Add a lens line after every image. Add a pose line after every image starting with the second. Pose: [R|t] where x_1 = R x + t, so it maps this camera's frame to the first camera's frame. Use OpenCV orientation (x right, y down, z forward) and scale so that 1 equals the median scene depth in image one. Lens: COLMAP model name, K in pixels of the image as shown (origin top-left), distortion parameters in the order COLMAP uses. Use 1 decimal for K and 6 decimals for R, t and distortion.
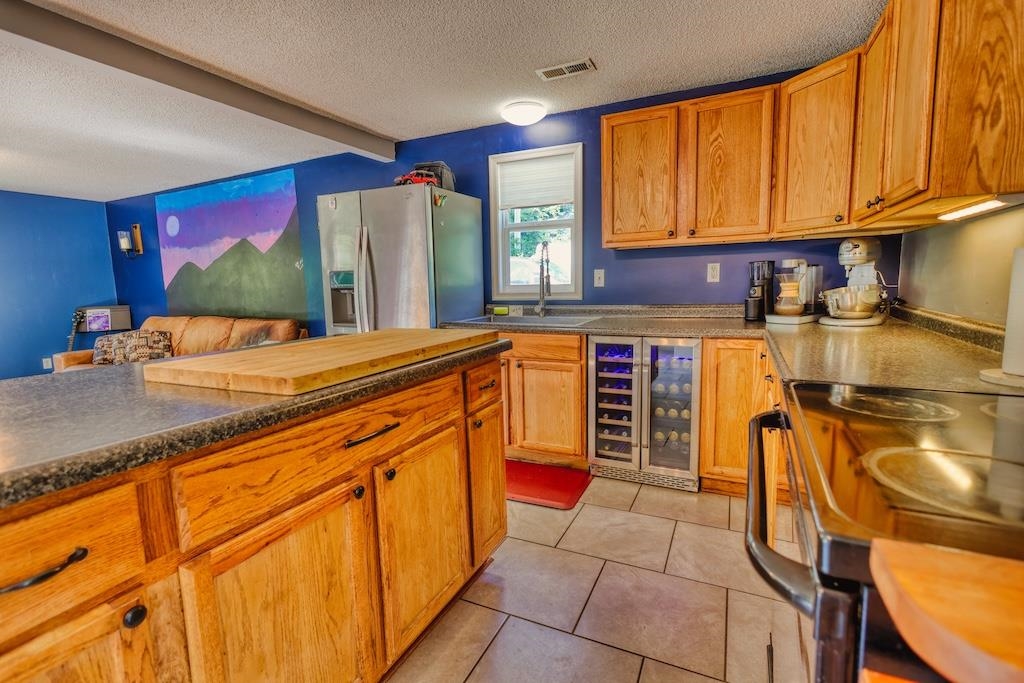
lens RADIAL K [[471.3, 0, 513.6], [0, 471.3, 341.2], [0, 0, 1]] dist [-0.000068, -0.000418]
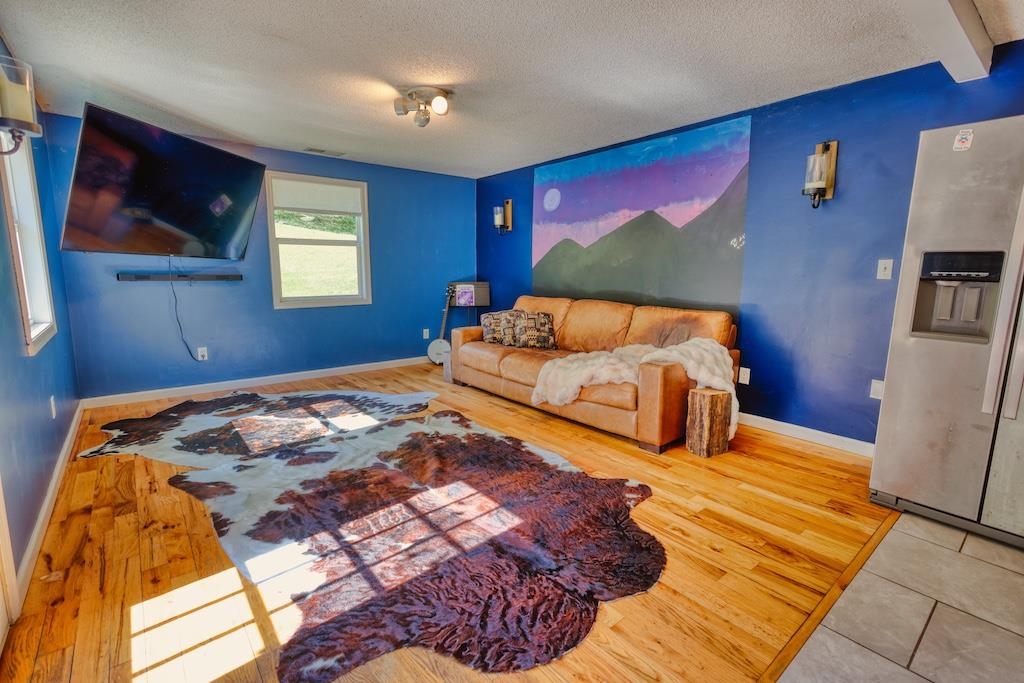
lens RADIAL K [[471.3, 0, 514.2], [0, 471.3, 339.6], [0, 0, 1]] dist [-0.000068, -0.000418]
pose [[0.908944, 0.095034, -0.405943, -0.410384], [-0.083276, 0.995437, 0.046576, -0.006818], [0.408518, -0.008530, 0.912711, 0.123740]]
